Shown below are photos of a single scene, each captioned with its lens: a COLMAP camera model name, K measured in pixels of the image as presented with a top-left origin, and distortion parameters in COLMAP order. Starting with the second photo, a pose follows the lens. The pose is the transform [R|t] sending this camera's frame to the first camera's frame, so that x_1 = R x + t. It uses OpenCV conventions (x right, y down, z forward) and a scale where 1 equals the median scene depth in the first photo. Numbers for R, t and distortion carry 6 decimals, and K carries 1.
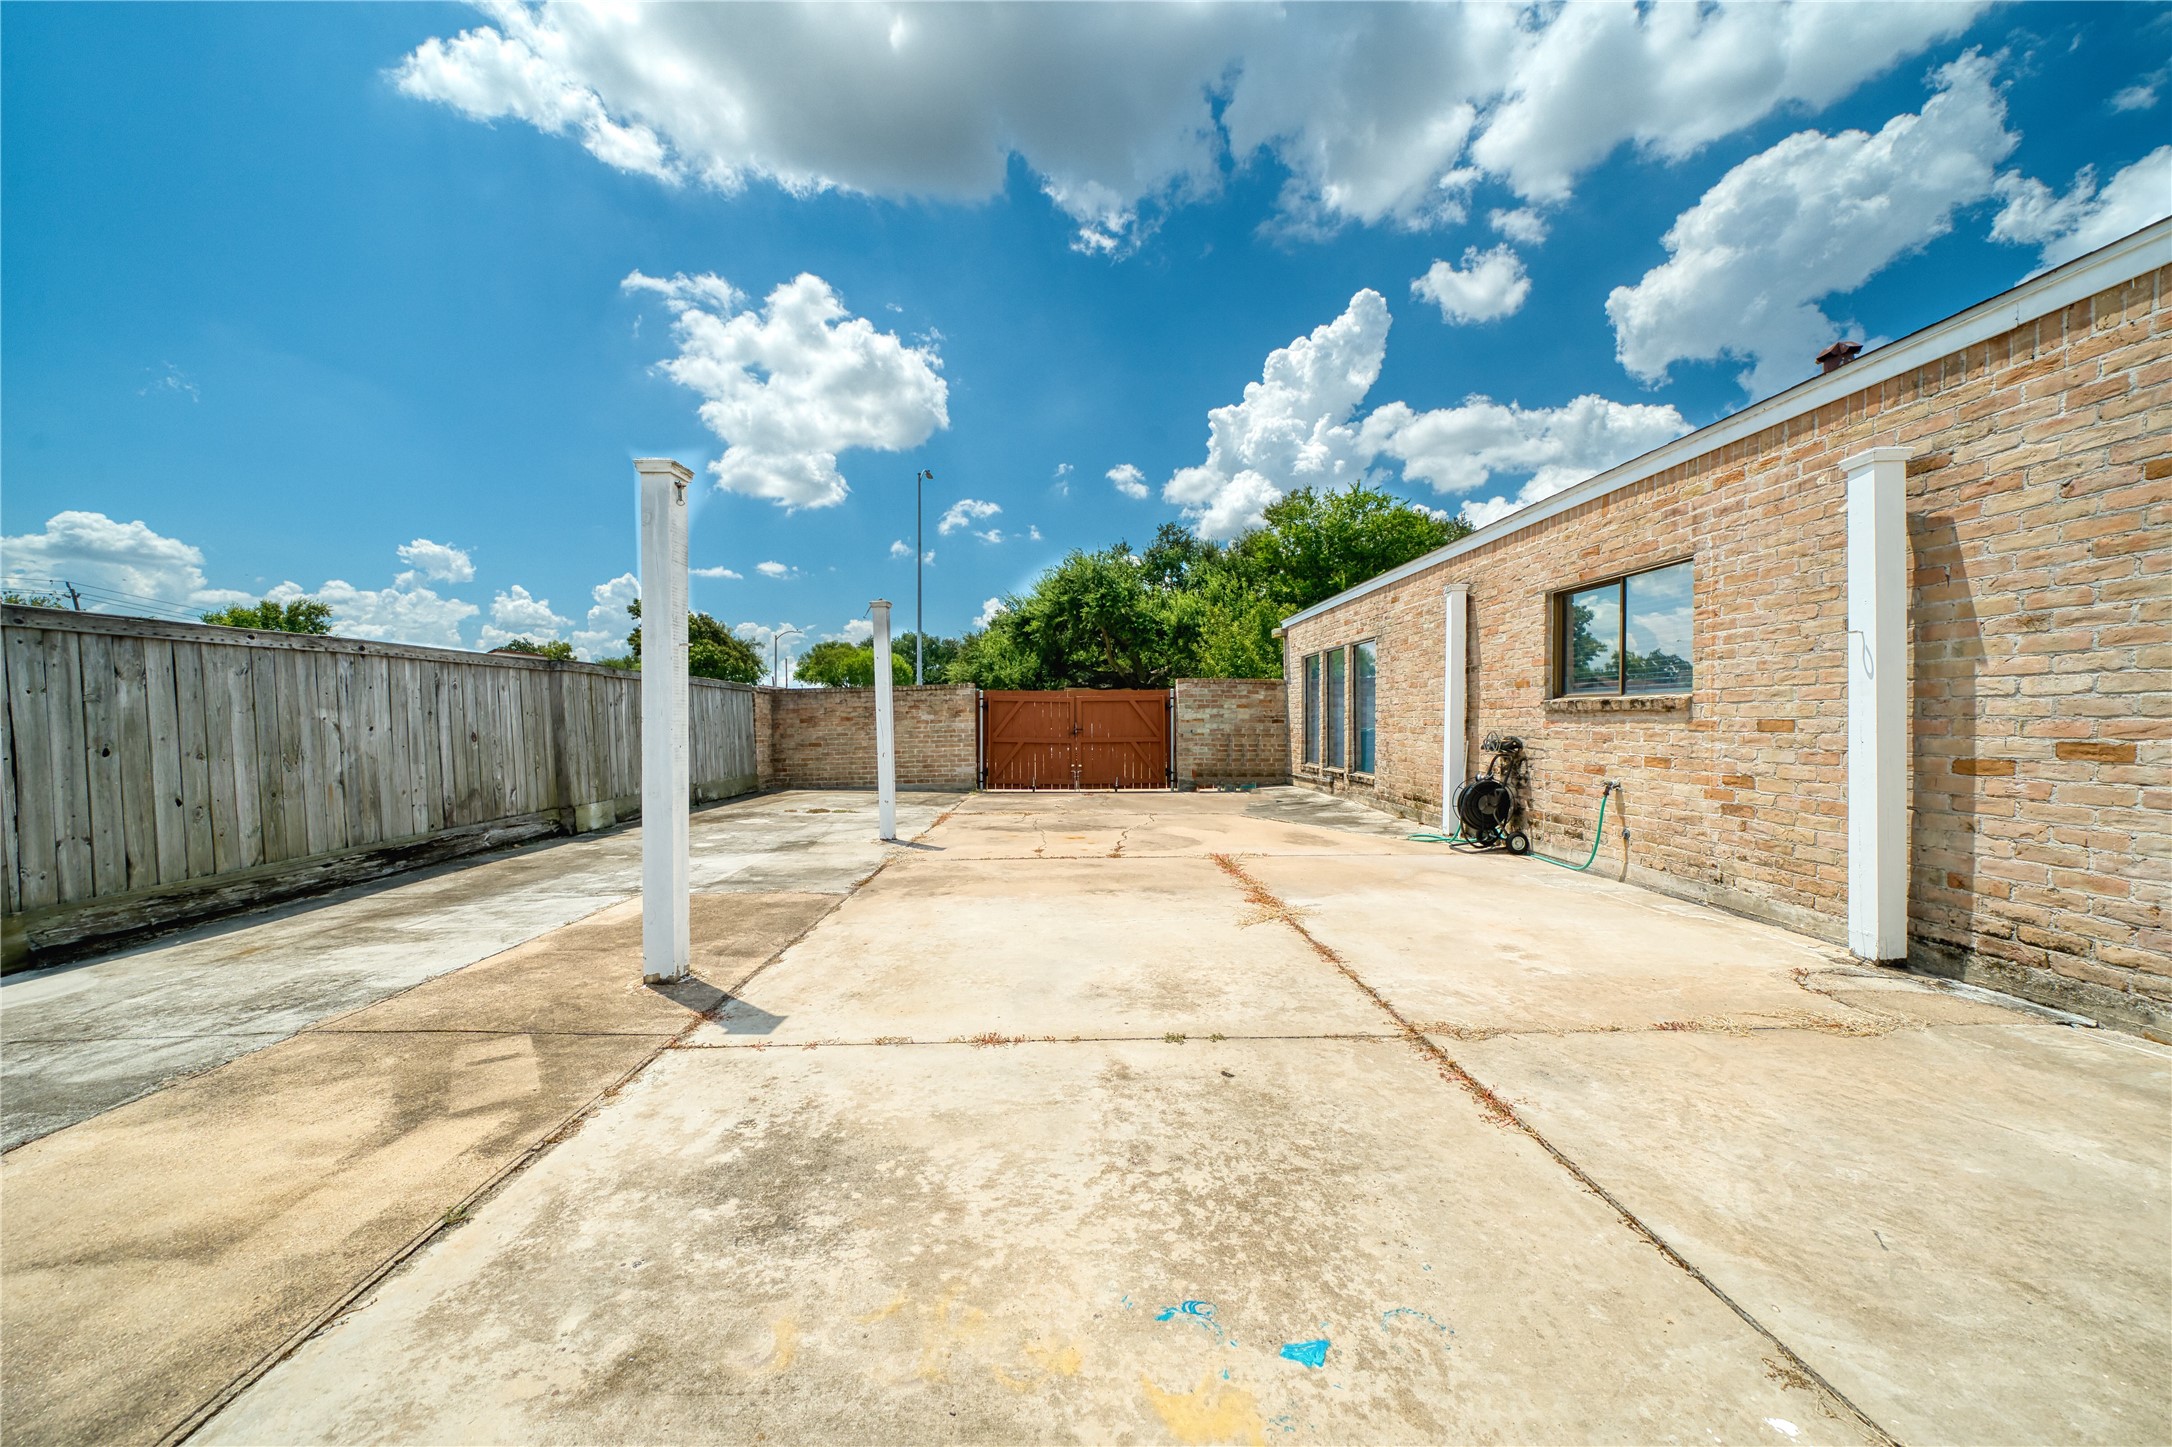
lens RADIAL K [[758.0, 0, 1082.9], [0, 758.0, 735.0], [0, 0, 1]] dist [-0.004766, 0.000188]
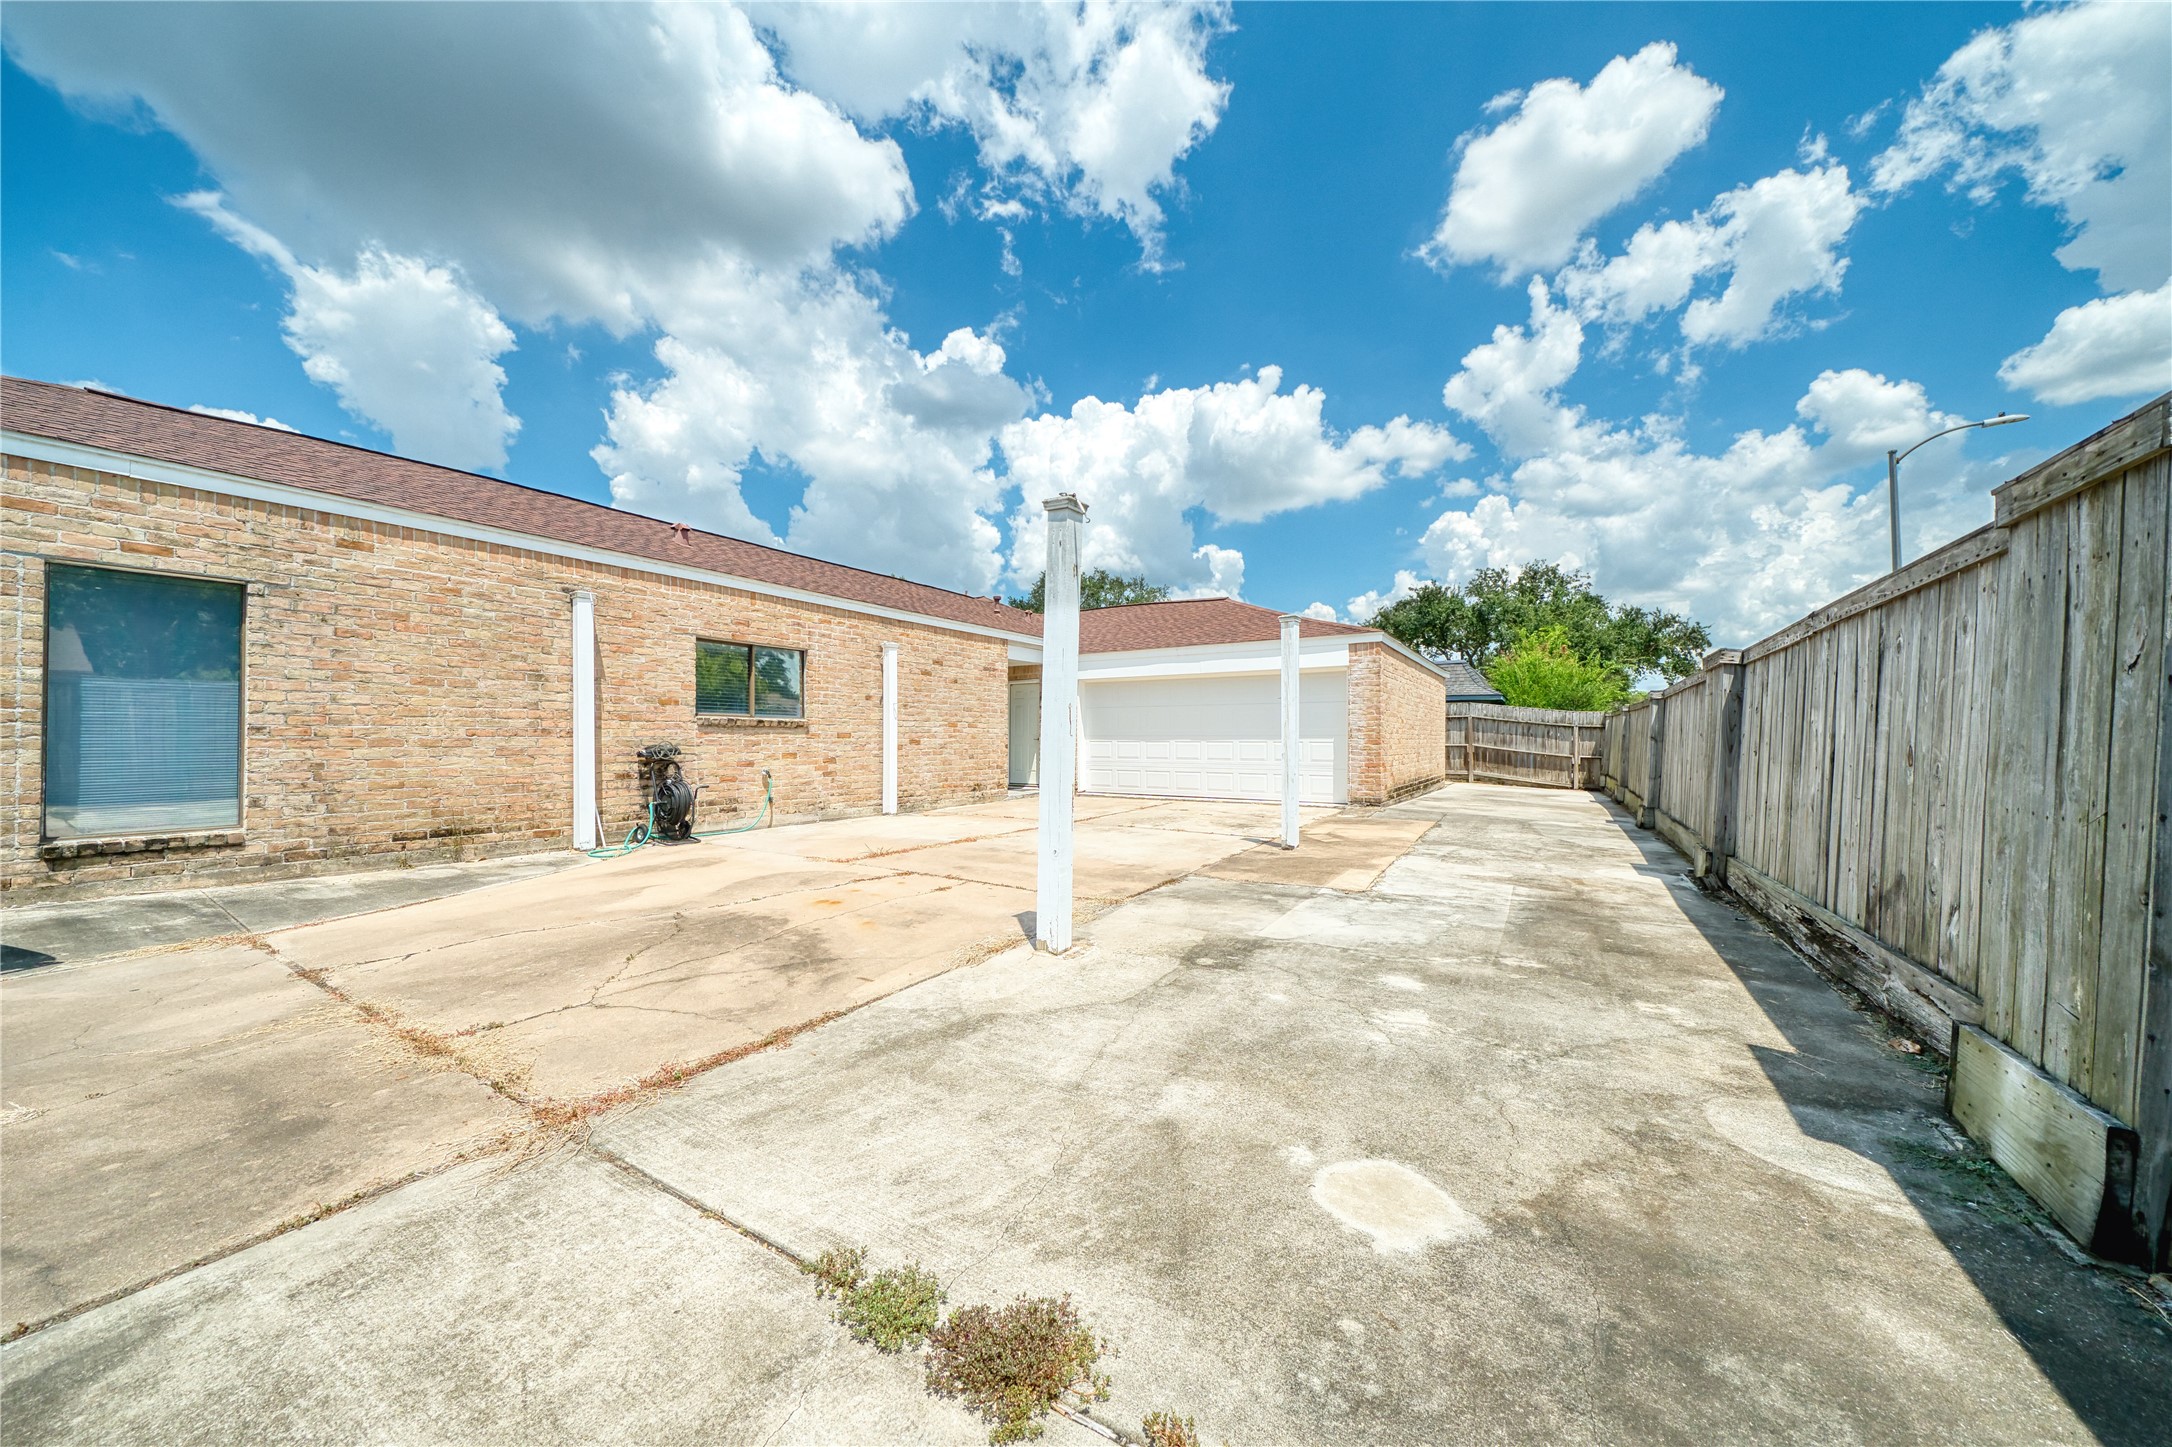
lens RADIAL K [[758.0, 0, 1085.0], [0, 758.0, 727.7], [0, 0, 1]] dist [-0.004766, 0.000188]
pose [[-0.837542, 0.003375, 0.546362, -1.443153], [0.006008, 0.999977, 0.003033, -0.055718], [-0.546339, 0.005823, -0.837544, 3.646187]]
